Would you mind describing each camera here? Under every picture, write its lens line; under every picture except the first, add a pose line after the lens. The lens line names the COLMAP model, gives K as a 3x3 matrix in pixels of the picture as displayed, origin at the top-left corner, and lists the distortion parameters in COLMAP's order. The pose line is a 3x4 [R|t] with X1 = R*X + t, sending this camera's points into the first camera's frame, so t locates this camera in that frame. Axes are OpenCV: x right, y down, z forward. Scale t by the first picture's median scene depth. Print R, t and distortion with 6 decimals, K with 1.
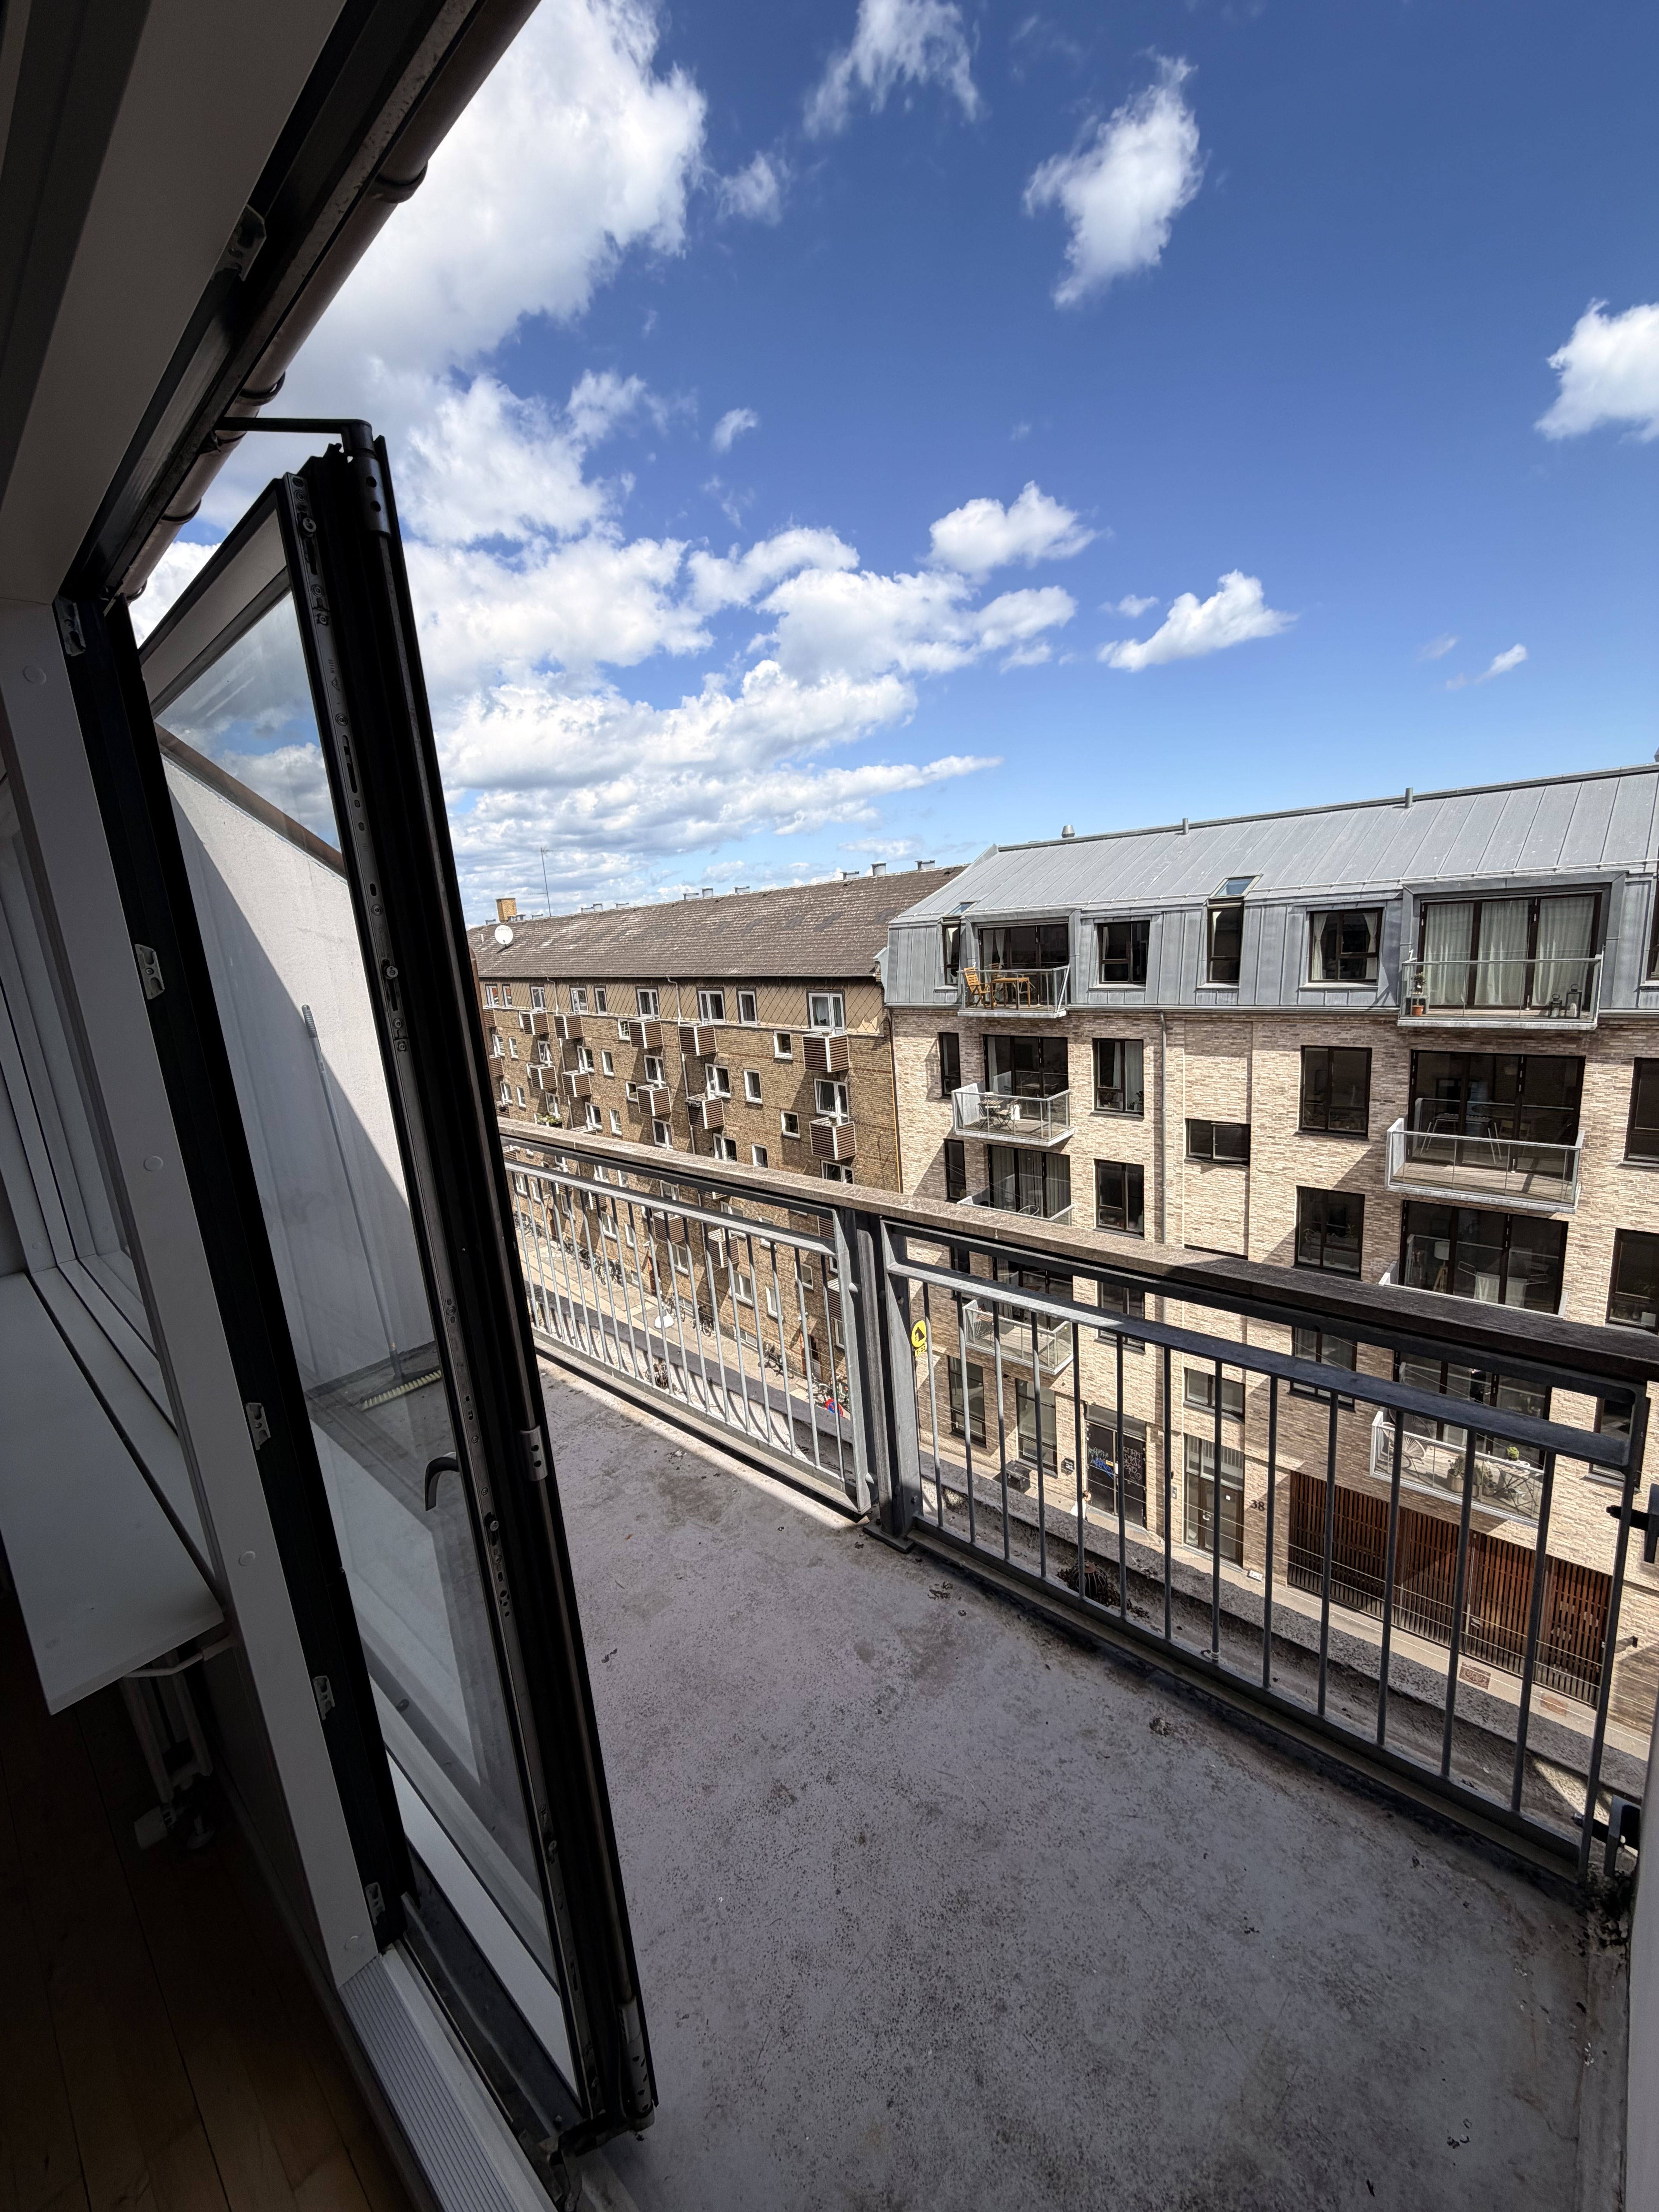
lens RADIAL K [[884.1, 0, 827.8], [0, 884.1, 1104.2], [0, 0, 1]] dist [-0.002646, -0.000113]
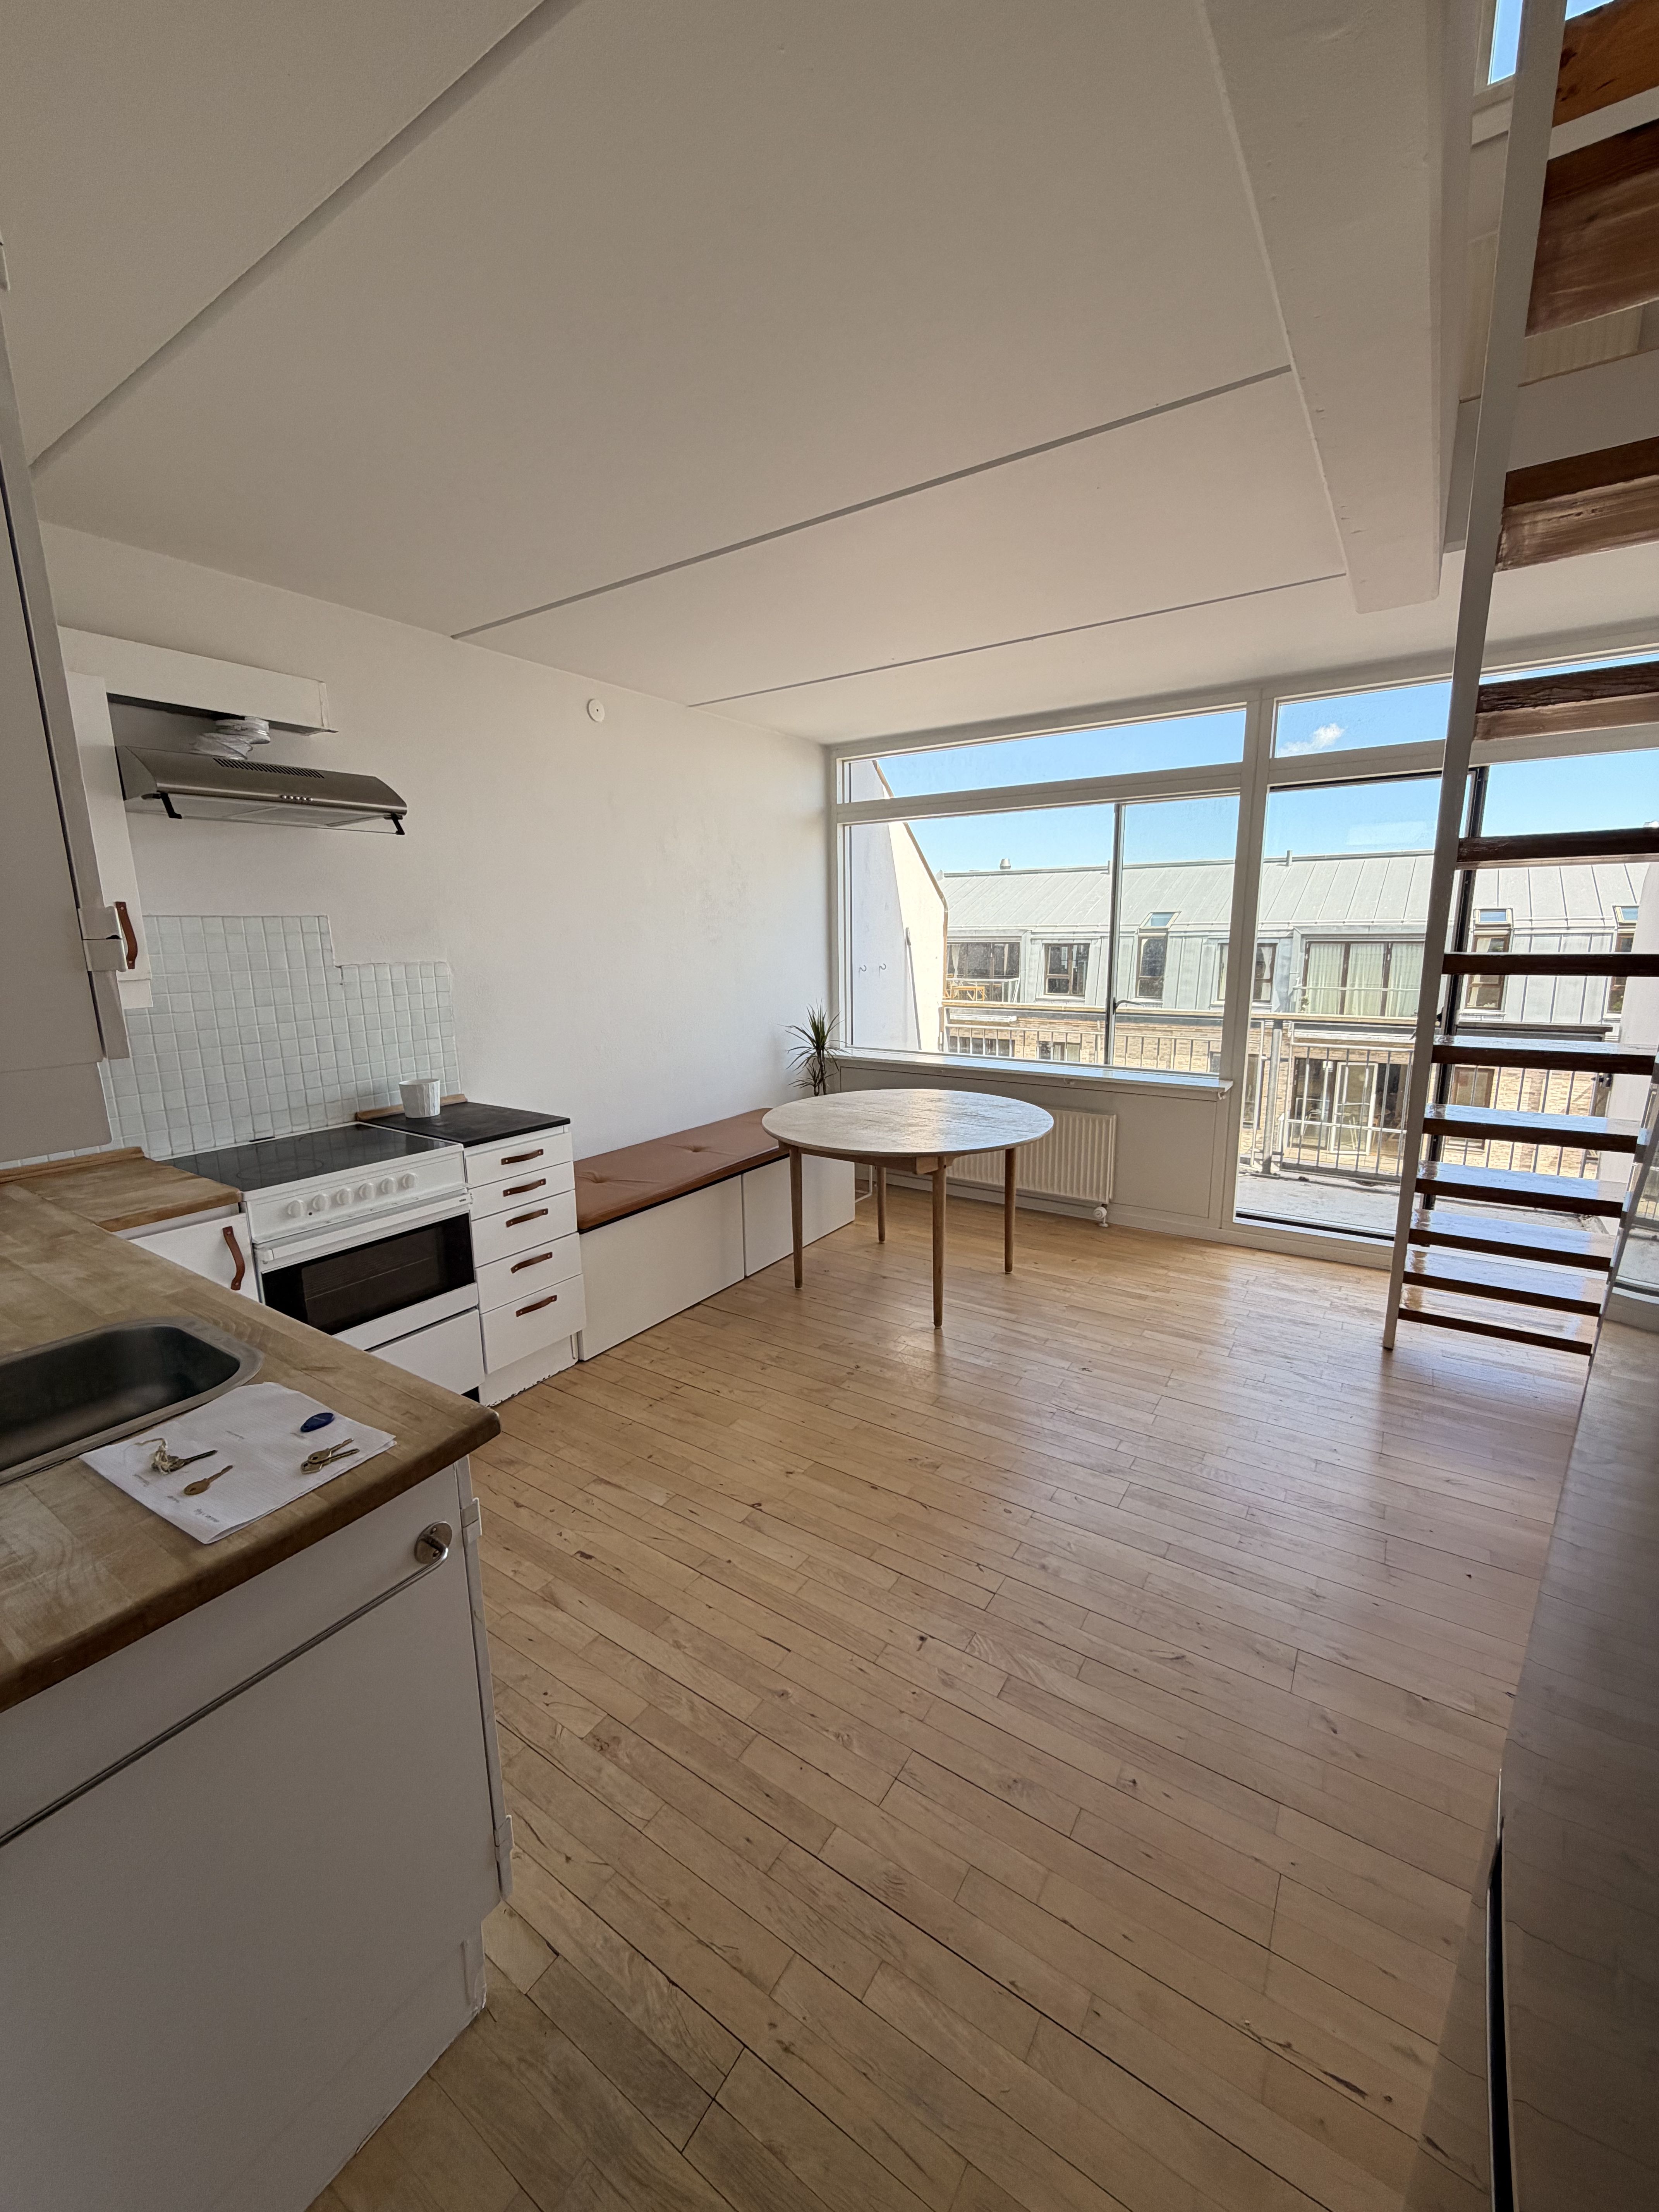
lens RADIAL K [[884.1, 0, 828.5], [0, 884.1, 1107.7], [0, 0, 1]] dist [-0.002646, -0.000113]
pose [[0.987447, 0.033213, 0.154416, -0.187890], [-0.030581, 0.999344, -0.019389, 0.055319], [-0.154959, 0.014424, 0.987816, -0.141864]]
